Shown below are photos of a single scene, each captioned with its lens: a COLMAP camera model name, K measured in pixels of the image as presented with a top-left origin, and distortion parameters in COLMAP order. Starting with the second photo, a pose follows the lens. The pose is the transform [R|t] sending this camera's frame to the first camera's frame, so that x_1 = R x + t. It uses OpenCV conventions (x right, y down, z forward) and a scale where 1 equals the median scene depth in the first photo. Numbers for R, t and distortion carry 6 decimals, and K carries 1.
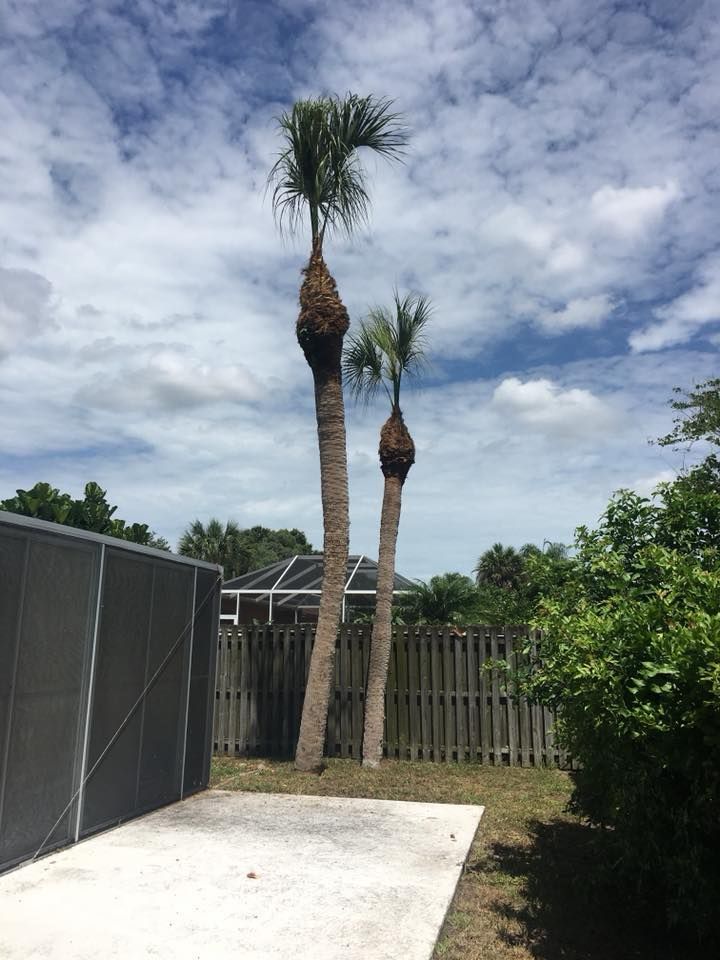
lens RADIAL K [[794.6, 0, 360.2], [0, 794.6, 481.2], [0, 0, 1]] dist [0.026644, -0.010436]
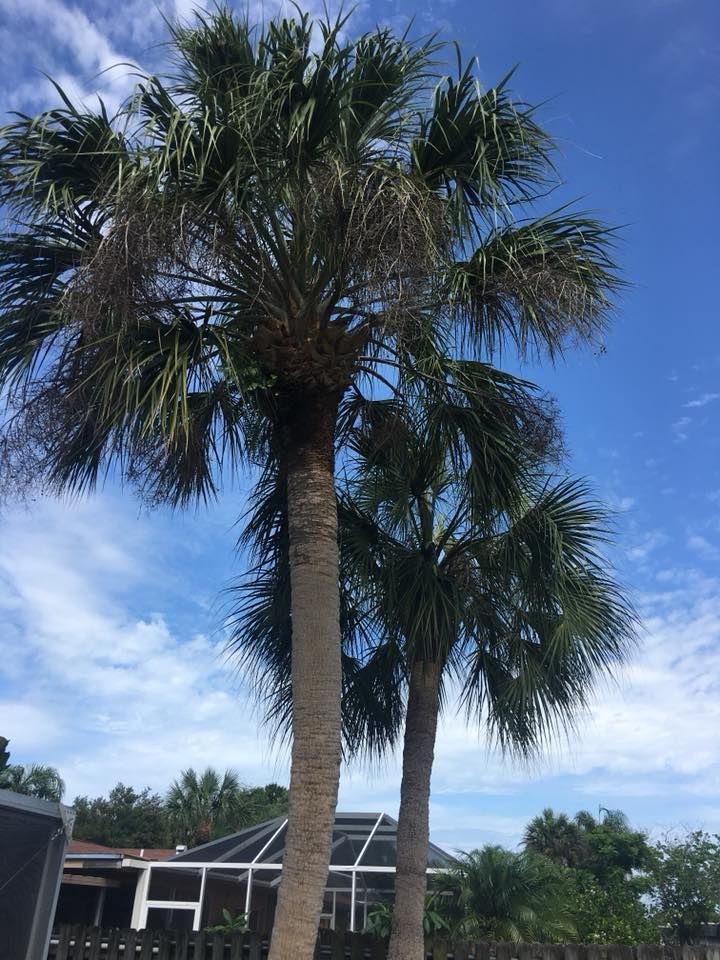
lens RADIAL K [[794.6, 0, 360.2], [0, 794.6, 481.2], [0, 0, 1]] dist [0.026644, -0.010436]
pose [[0.999313, 0.002316, -0.036989, 0.005530], [-0.013552, 0.951761, -0.306542, 0.019164], [0.034494, 0.306833, 0.951138, 0.142425]]
